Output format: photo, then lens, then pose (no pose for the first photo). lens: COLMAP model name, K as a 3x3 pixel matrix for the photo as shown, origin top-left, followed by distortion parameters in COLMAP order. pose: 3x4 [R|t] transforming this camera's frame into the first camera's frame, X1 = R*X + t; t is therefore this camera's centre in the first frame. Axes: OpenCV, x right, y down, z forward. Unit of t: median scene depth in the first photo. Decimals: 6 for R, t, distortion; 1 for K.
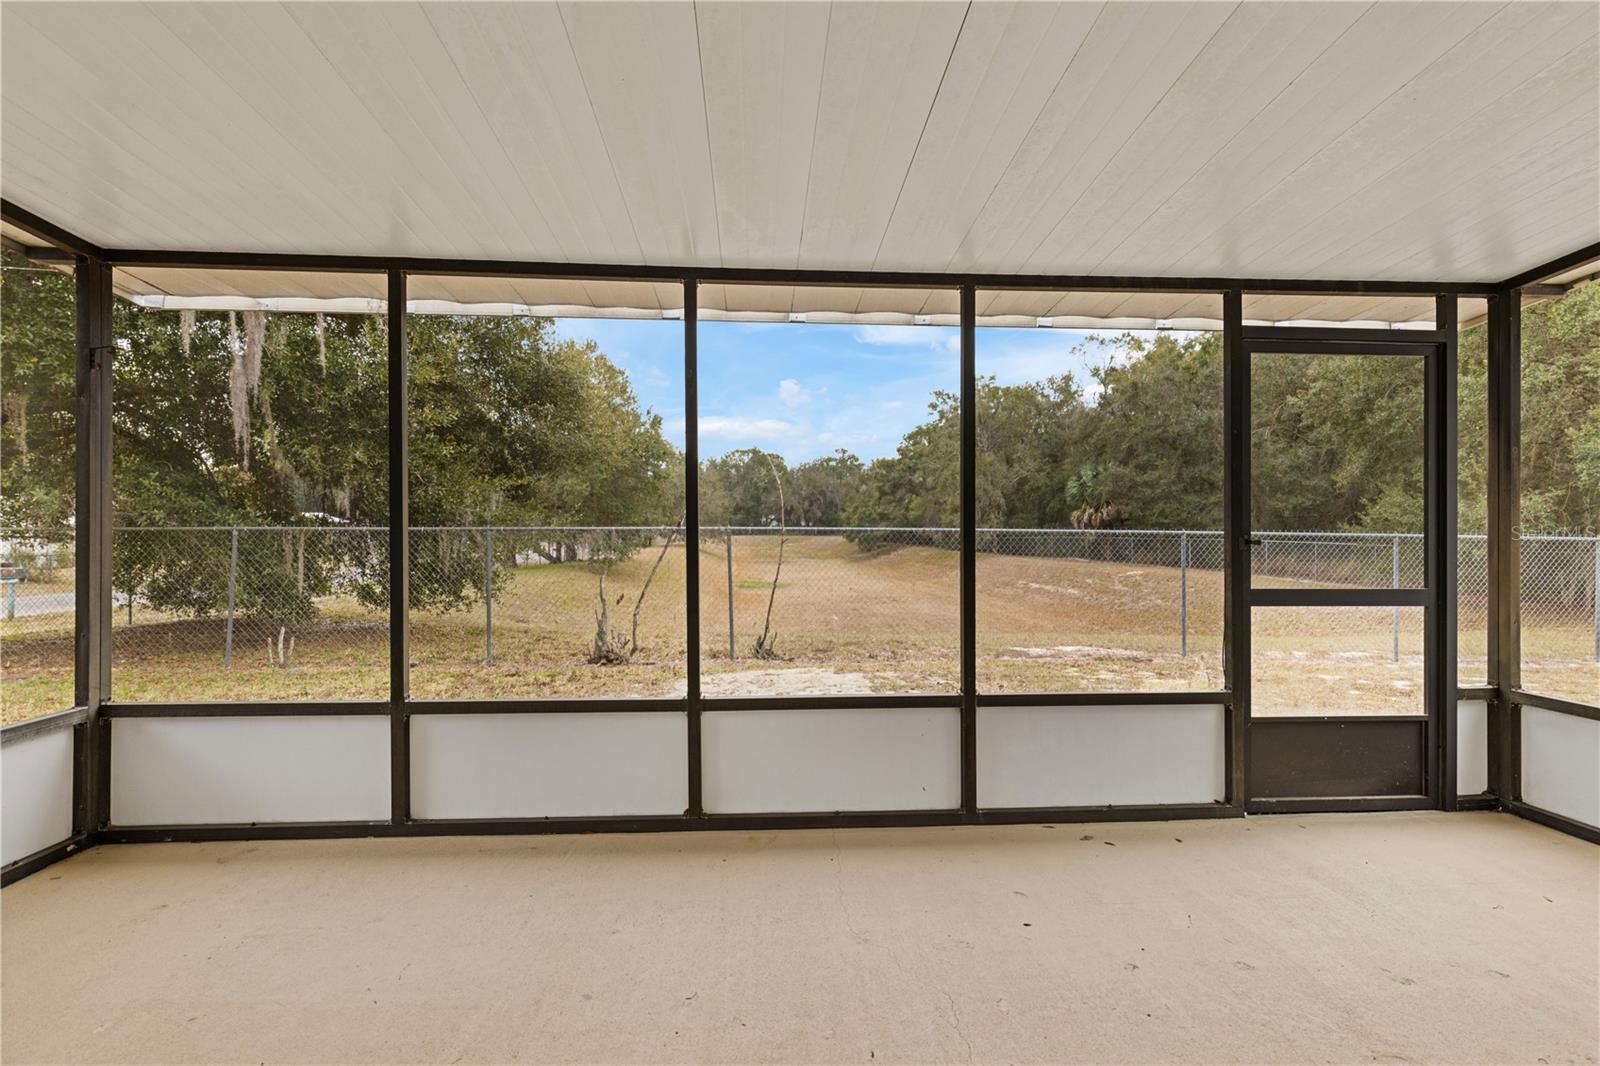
lens RADIAL K [[743.0, 0, 799.6], [0, 743.0, 532.1], [0, 0, 1]] dist [0.006071, -0.001613]
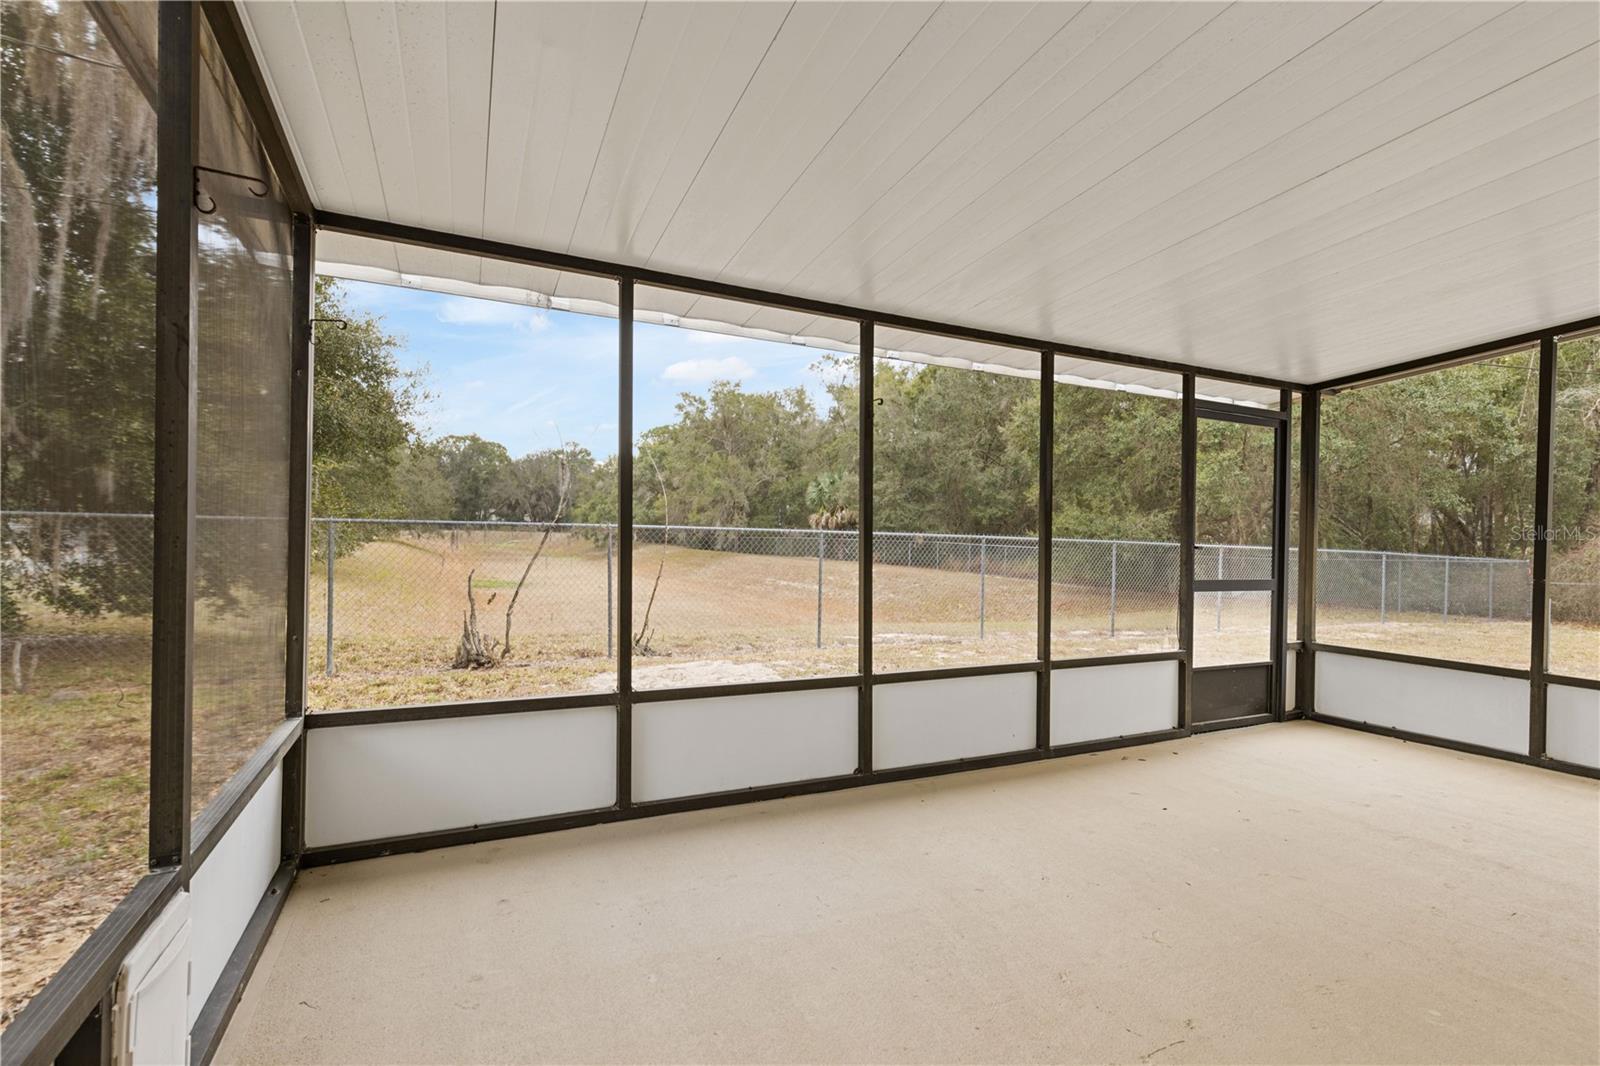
lens RADIAL K [[743.0, 0, 791.9], [0, 743.0, 545.8], [0, 0, 1]] dist [0.006071, -0.001613]
pose [[0.925905, 0.011222, 0.377589, -0.320478], [-0.019193, 0.999665, 0.017355, -0.000658], [-0.377267, -0.023316, 0.925811, -0.023504]]
